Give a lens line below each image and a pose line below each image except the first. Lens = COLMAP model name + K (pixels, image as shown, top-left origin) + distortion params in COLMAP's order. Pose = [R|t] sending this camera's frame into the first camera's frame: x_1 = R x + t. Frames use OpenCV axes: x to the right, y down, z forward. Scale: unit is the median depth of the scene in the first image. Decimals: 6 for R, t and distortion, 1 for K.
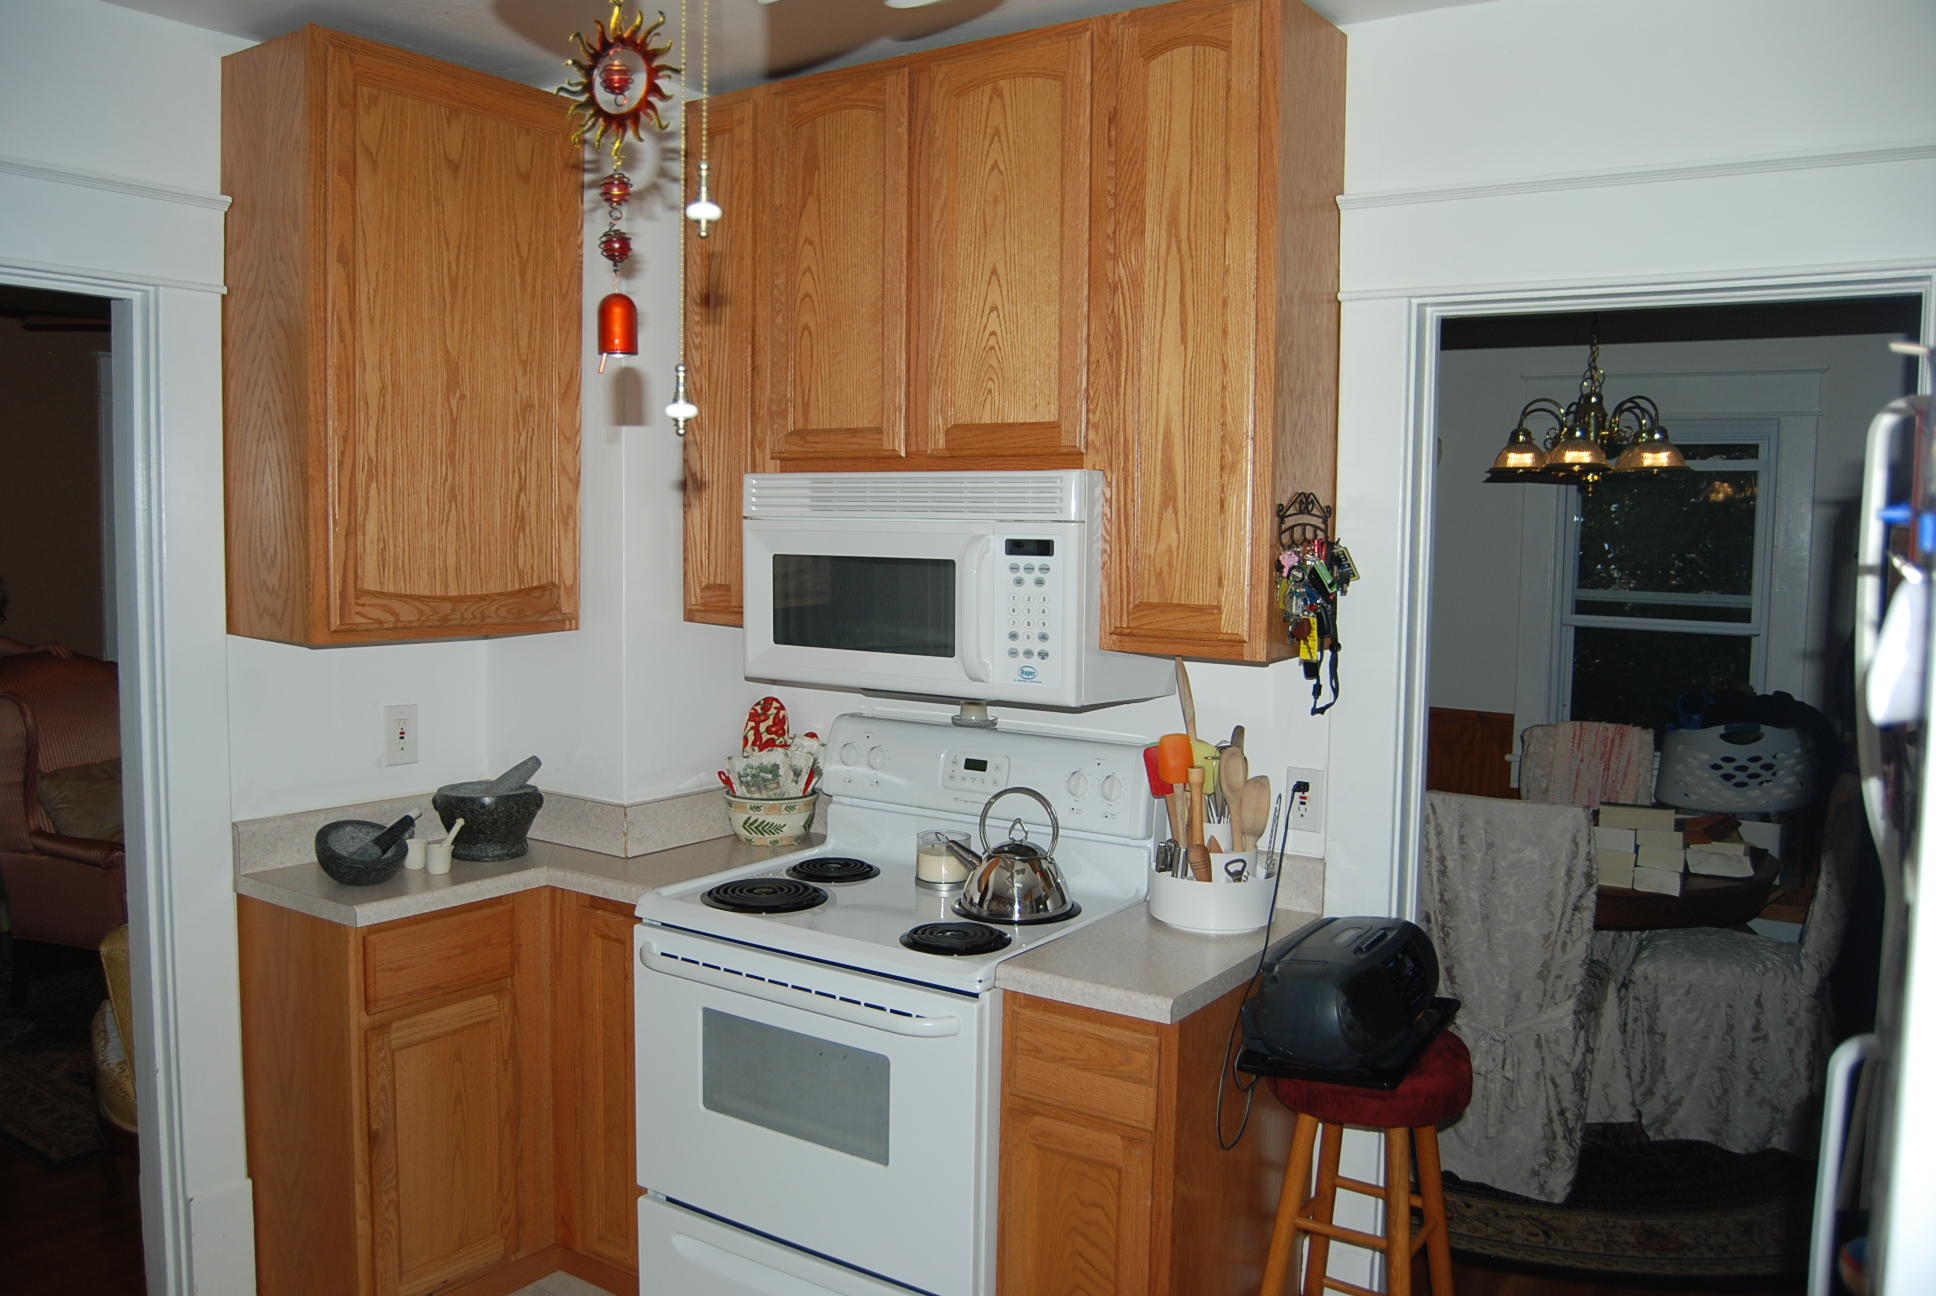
lens RADIAL K [[1536.2, 0, 969.1], [0, 1536.2, 652.8], [0, 0, 1]] dist [-0.061628, -0.000787]
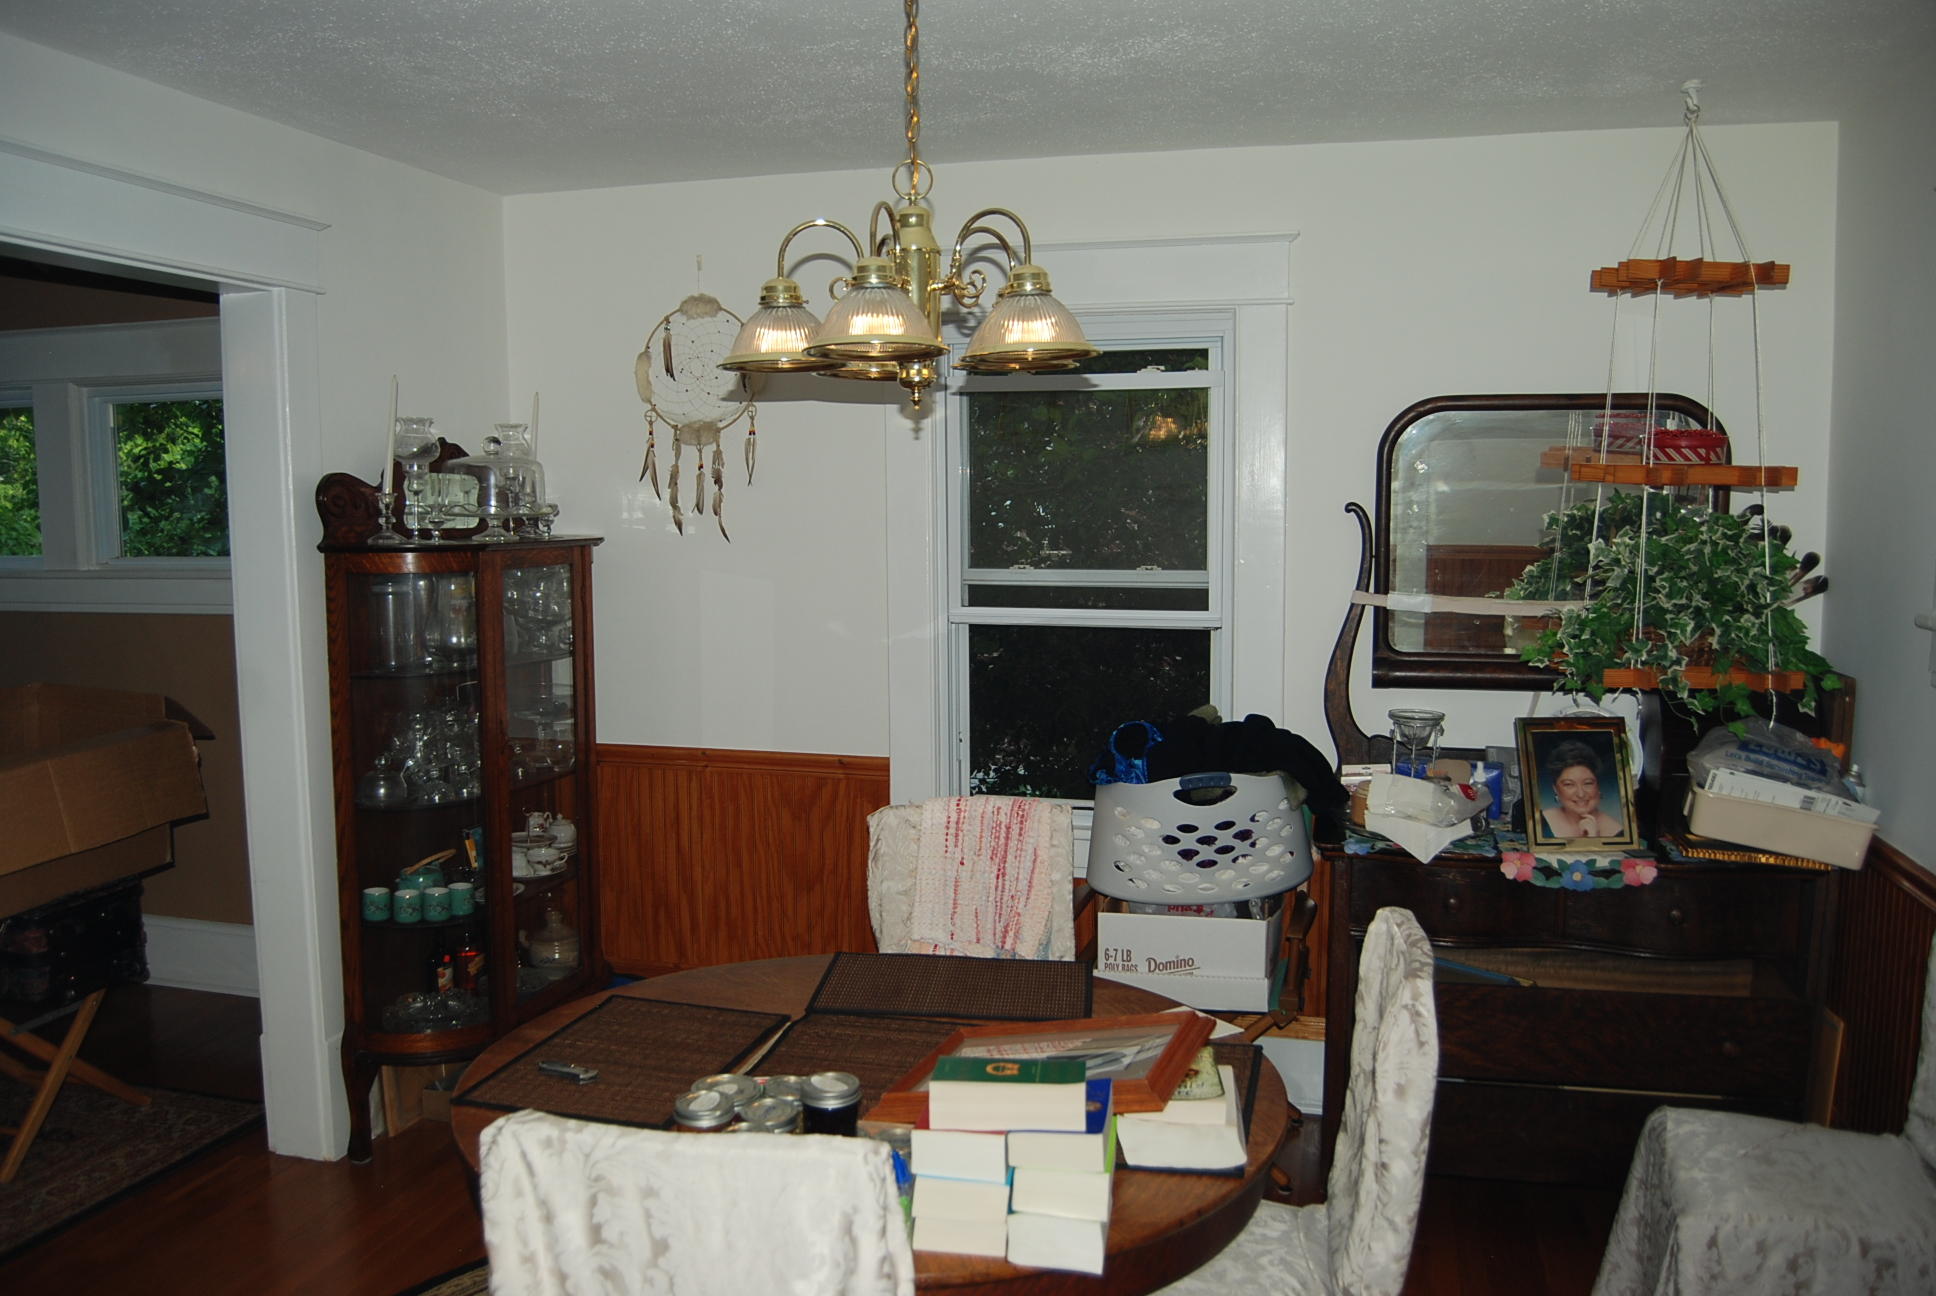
lens RADIAL K [[1536.2, 0, 969.6], [0, 1536.2, 646.6], [0, 0, 1]] dist [-0.061628, -0.000787]
pose [[0.945707, -0.055669, 0.320216, 0.206717], [0.050468, 0.998425, 0.024525, -0.028166], [-0.321077, -0.007032, 0.947027, 0.406075]]
